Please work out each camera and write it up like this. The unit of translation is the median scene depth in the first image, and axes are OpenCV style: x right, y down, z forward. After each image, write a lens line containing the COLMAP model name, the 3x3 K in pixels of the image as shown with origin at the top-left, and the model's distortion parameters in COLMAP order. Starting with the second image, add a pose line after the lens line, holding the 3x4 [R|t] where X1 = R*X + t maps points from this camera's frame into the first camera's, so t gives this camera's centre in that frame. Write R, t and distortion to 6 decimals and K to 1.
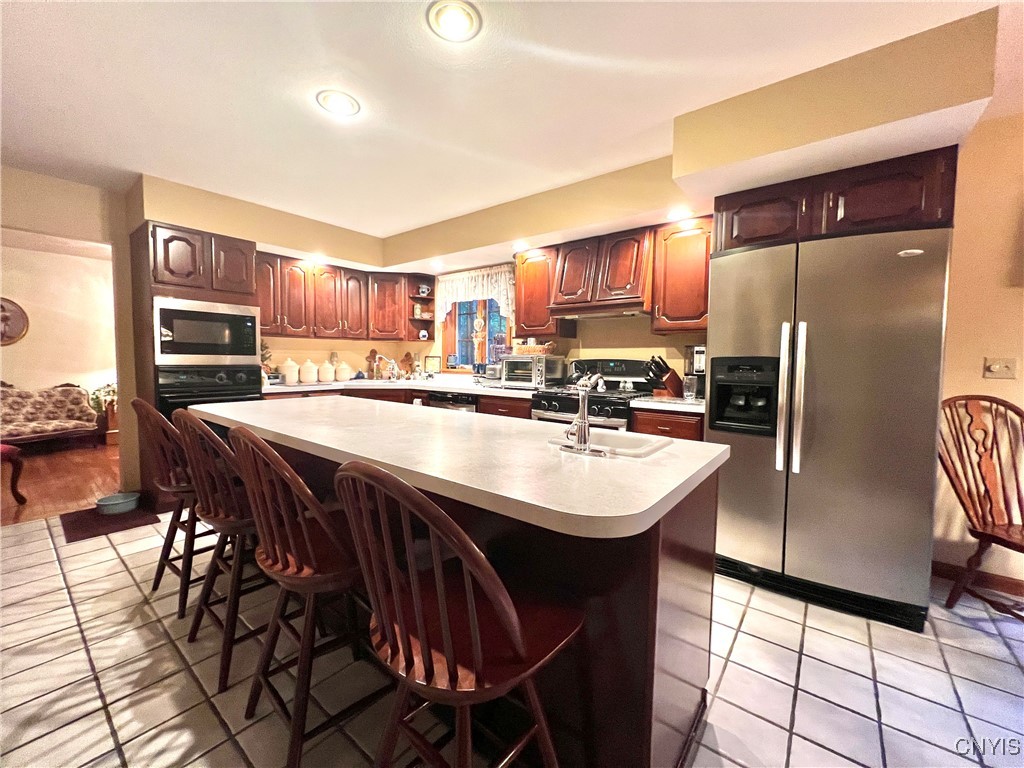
lens RADIAL K [[408.0, 0, 507.9], [0, 408.0, 382.7], [0, 0, 1]] dist [-0.000607, 0.000650]
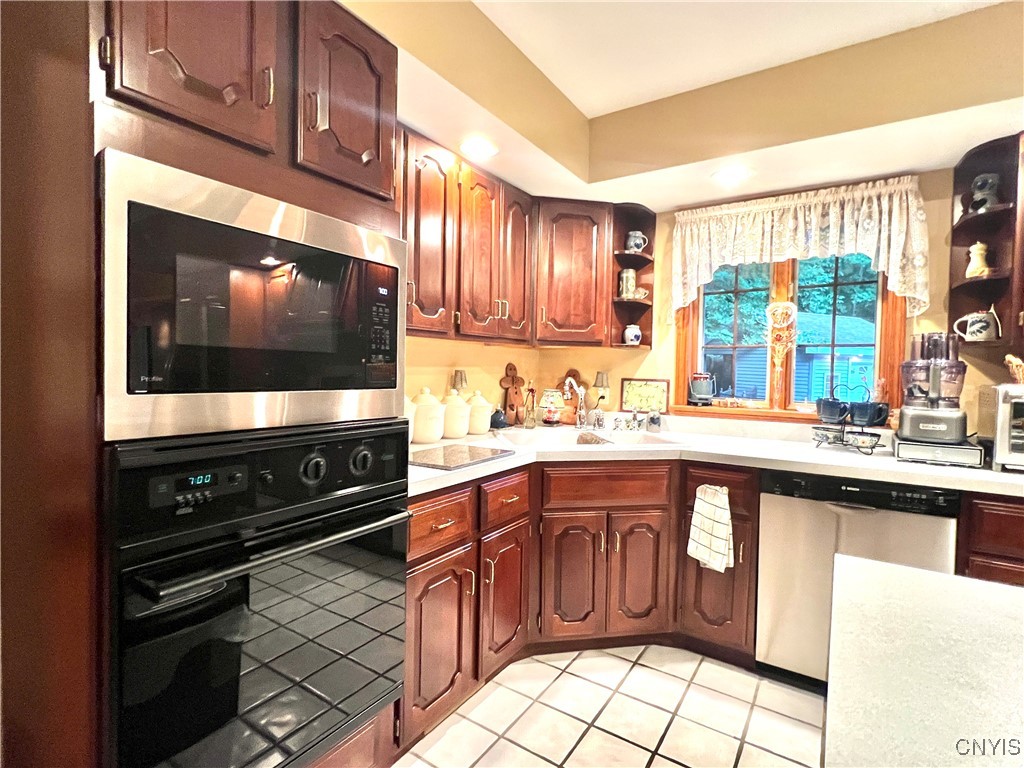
lens RADIAL K [[506.9, 0, 515.0], [0, 506.9, 383.5], [0, 0, 1]] dist [0.009854, 0.000705]
pose [[0.995333, 0.004161, 0.096410, -0.446224], [-0.001398, 0.999587, -0.028706, -0.046785], [-0.096490, 0.028437, 0.994928, 0.464838]]
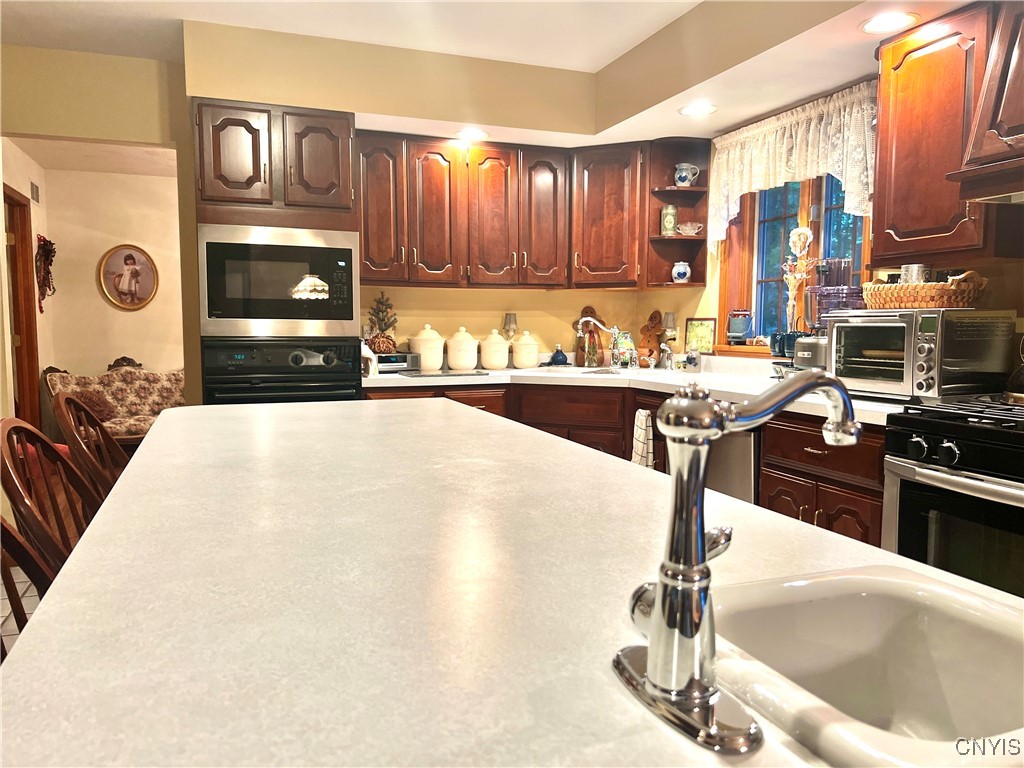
lens RADIAL K [[772.4, 0, 519.4], [0, 772.4, 392.8], [0, 0, 1]] dist [0.059071, -0.057386]
pose [[0.862598, 0.036054, -0.504603, 0.093807], [-0.022039, 0.999188, 0.033716, -0.006301], [0.505409, -0.017962, 0.862693, 0.157462]]
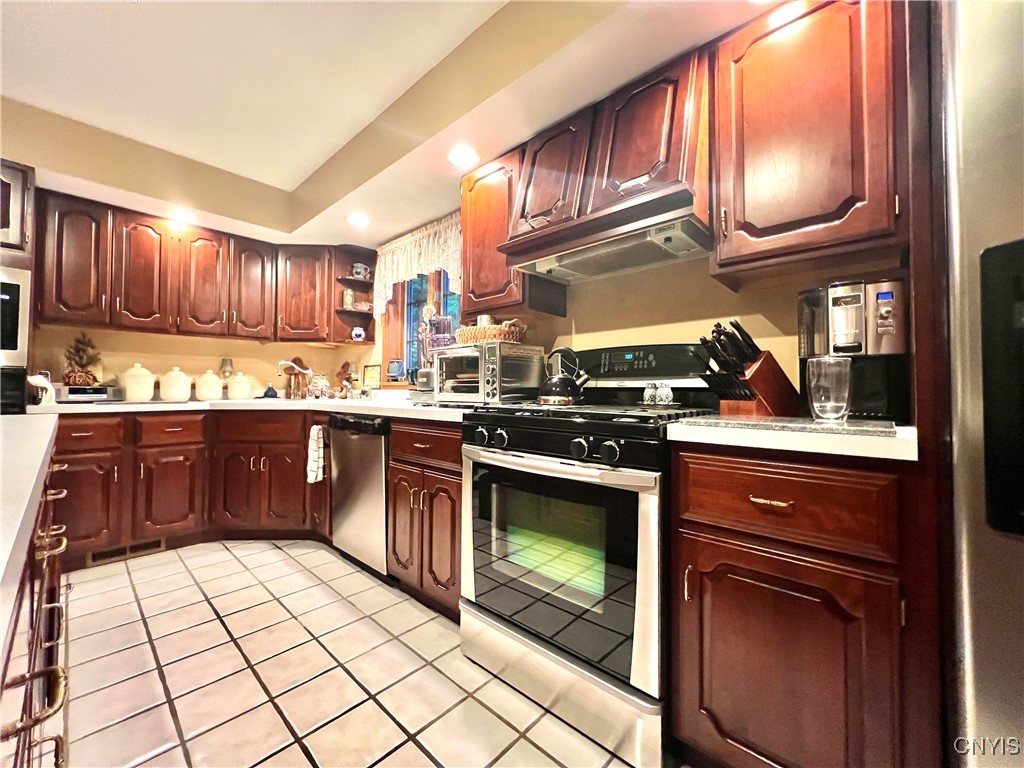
lens RADIAL K [[408.0, 0, 508.3], [0, 408.0, 382.4], [0, 0, 1]] dist [-0.000607, 0.000650]
pose [[0.996923, -0.006949, -0.078078, 0.111756], [0.000719, 0.996832, -0.079537, 0.022086], [0.078383, 0.079236, 0.993769, 0.373498]]
